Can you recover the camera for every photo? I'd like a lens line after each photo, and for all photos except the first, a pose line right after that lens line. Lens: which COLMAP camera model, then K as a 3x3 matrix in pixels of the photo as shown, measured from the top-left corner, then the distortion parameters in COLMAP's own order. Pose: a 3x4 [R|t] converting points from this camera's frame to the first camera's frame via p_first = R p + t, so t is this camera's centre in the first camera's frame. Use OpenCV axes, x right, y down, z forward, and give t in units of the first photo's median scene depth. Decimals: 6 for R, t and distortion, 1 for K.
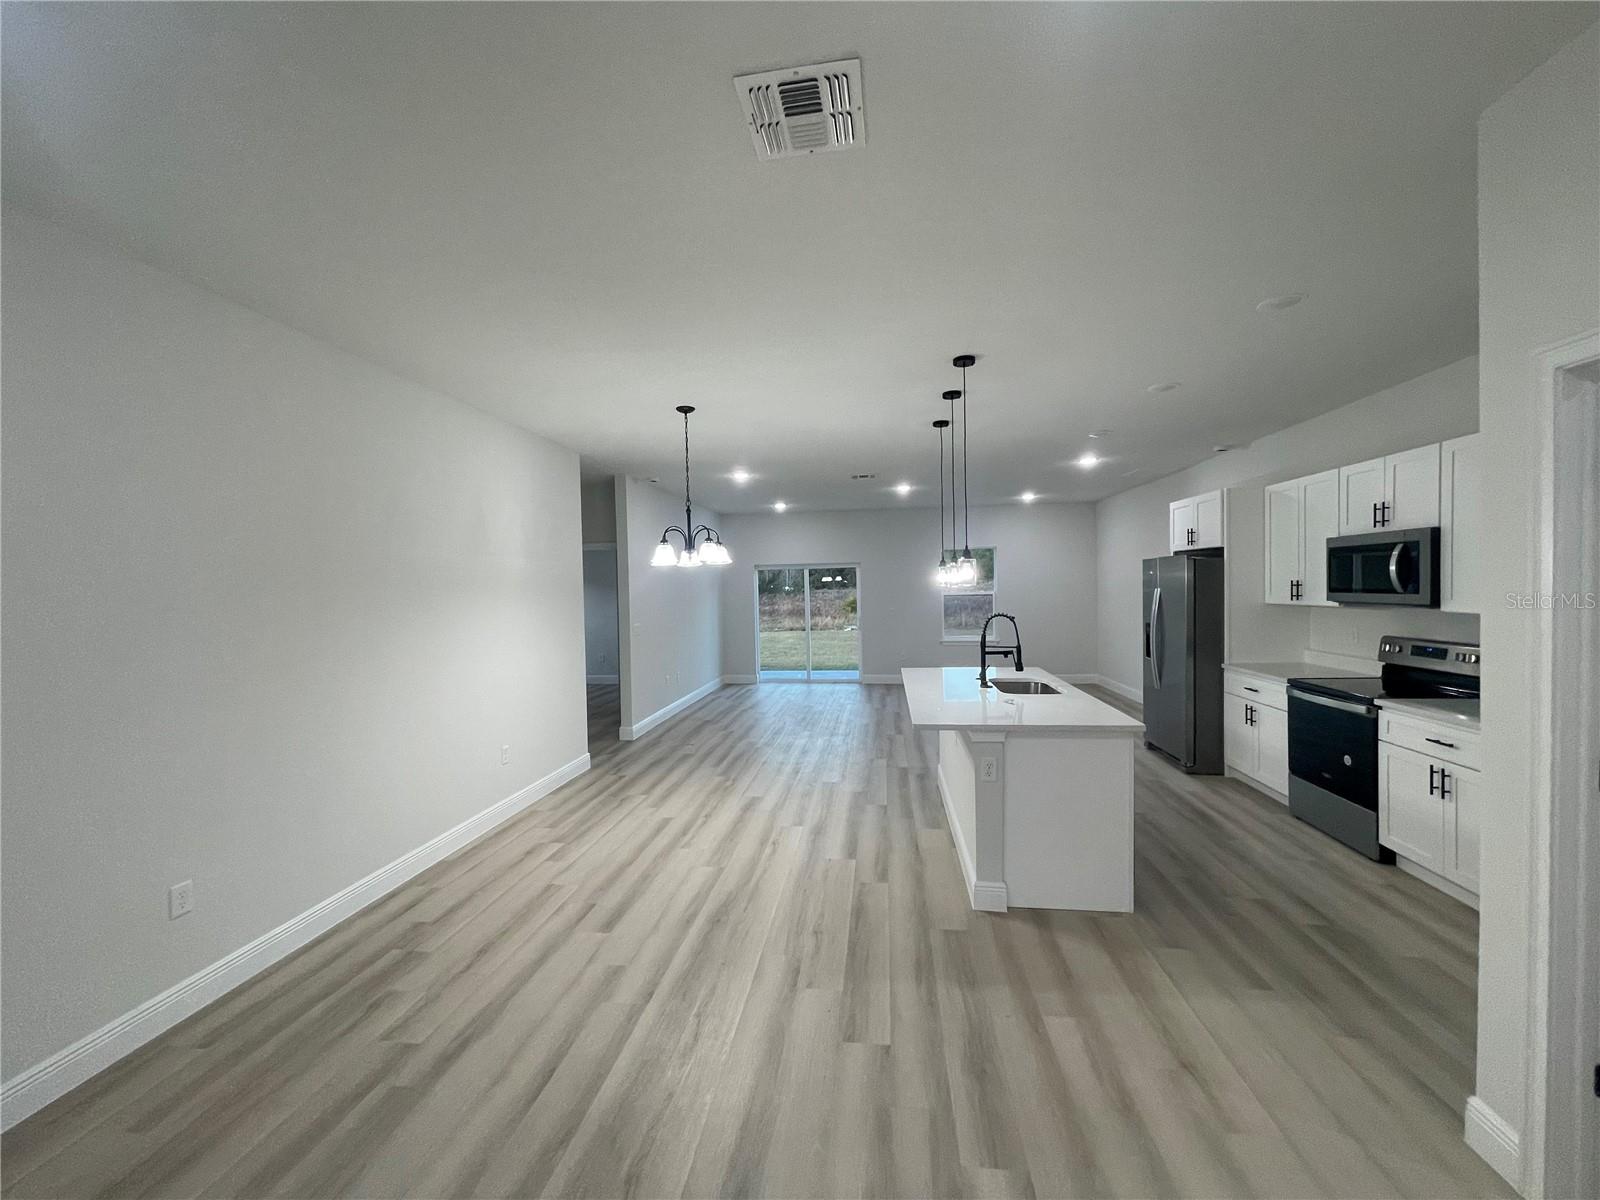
lens RADIAL K [[647.3, 0, 800.0], [0, 647.3, 600.0], [0, 0, 1]] dist [-0.001519, 0.000064]
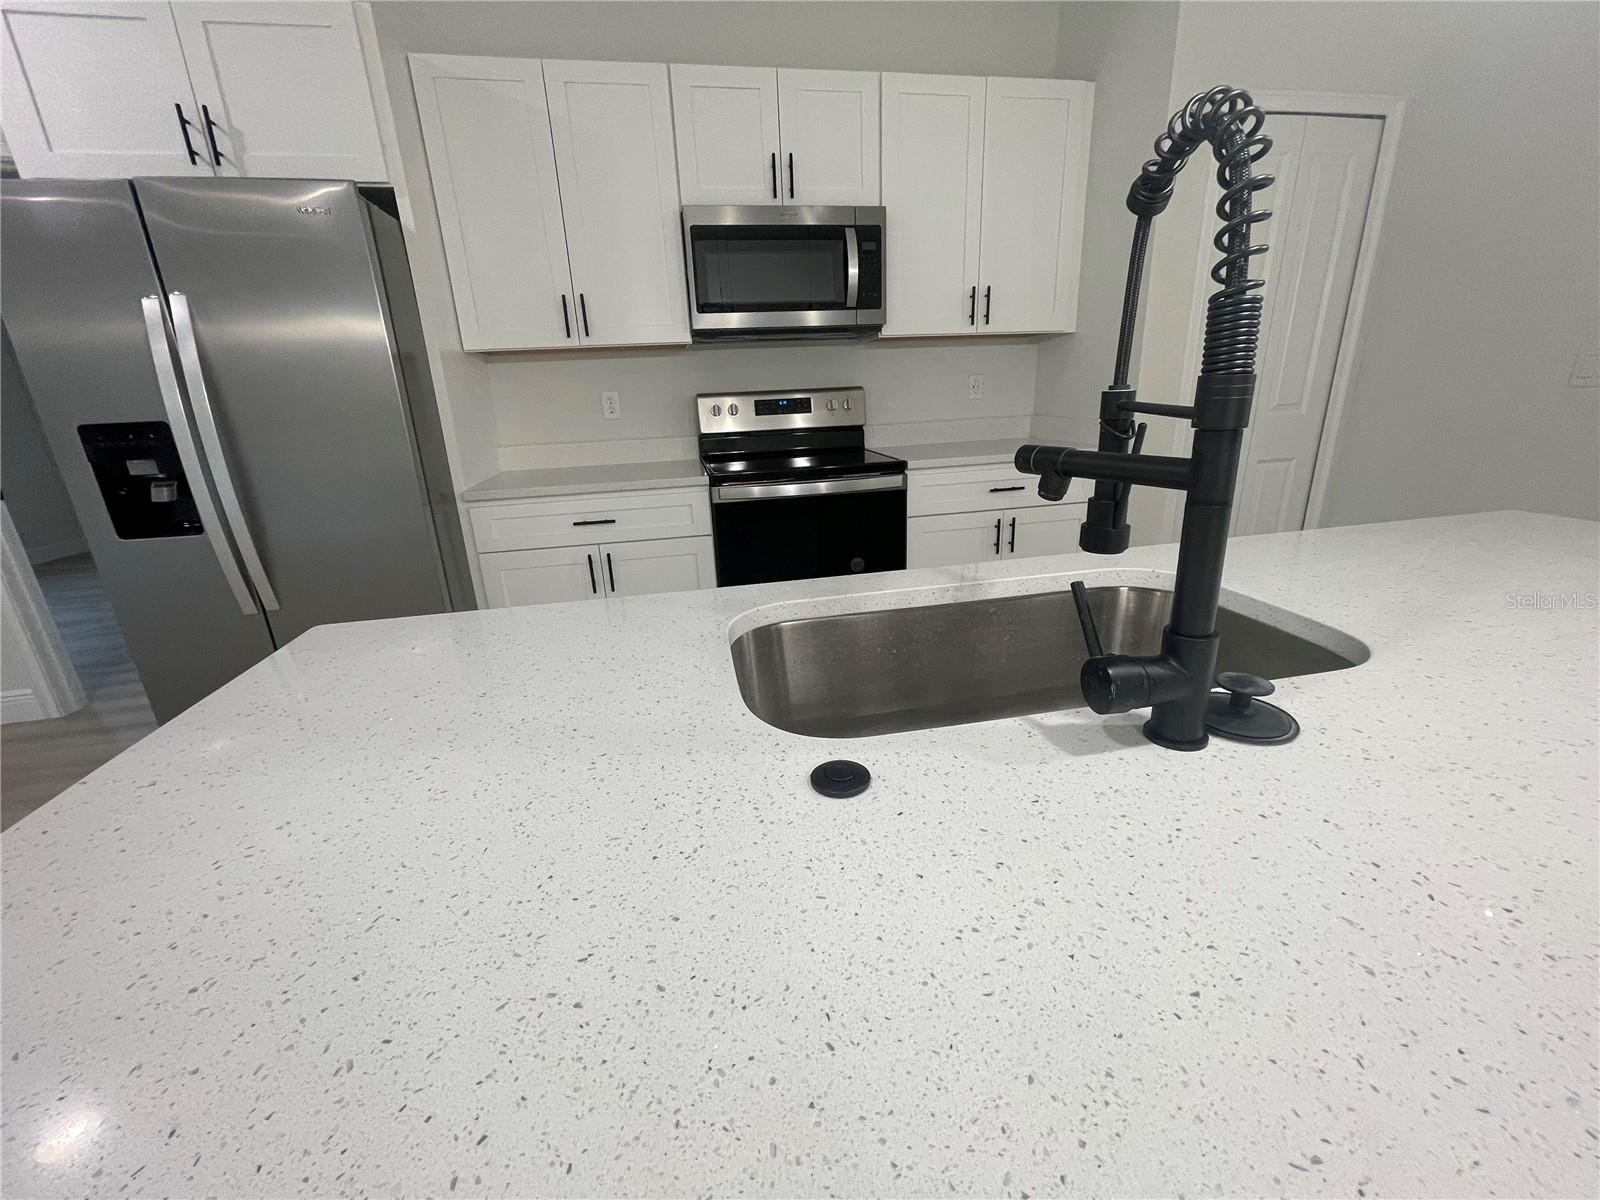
lens RADIAL K [[647.3, 0, 800.0], [0, 647.3, 600.0], [0, 0, 1]] dist [-0.001519, 0.000064]
pose [[-0.312018, -0.266164, 0.912031, 0.203557], [0.071061, 0.950729, 0.301768, 0.064100], [-0.947415, 0.158967, -0.277731, 1.136418]]
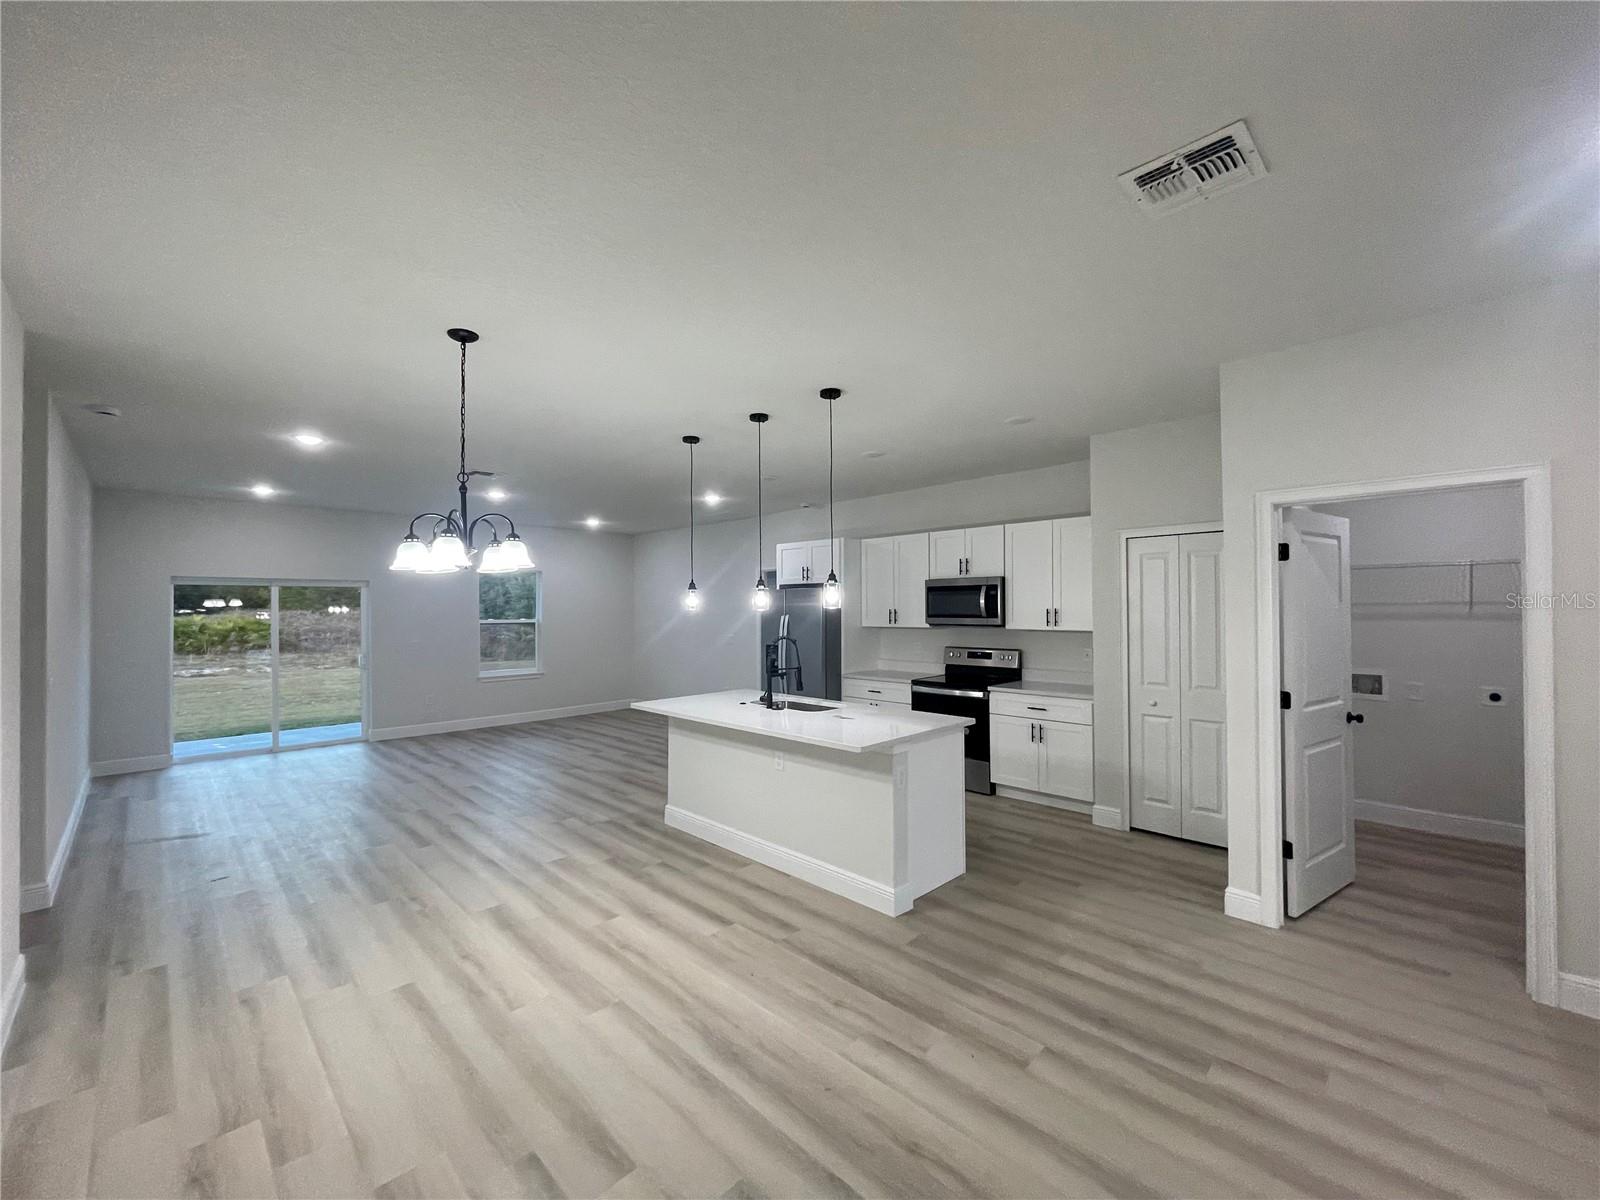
lens RADIAL K [[647.3, 0, 800.0], [0, 647.3, 600.0], [0, 0, 1]] dist [-0.001519, 0.000064]
pose [[0.608229, 0.025534, 0.793351, -0.509010], [0.011946, 0.999075, -0.041314, 0.005327], [-0.793672, 0.034606, 0.607361, 0.355708]]
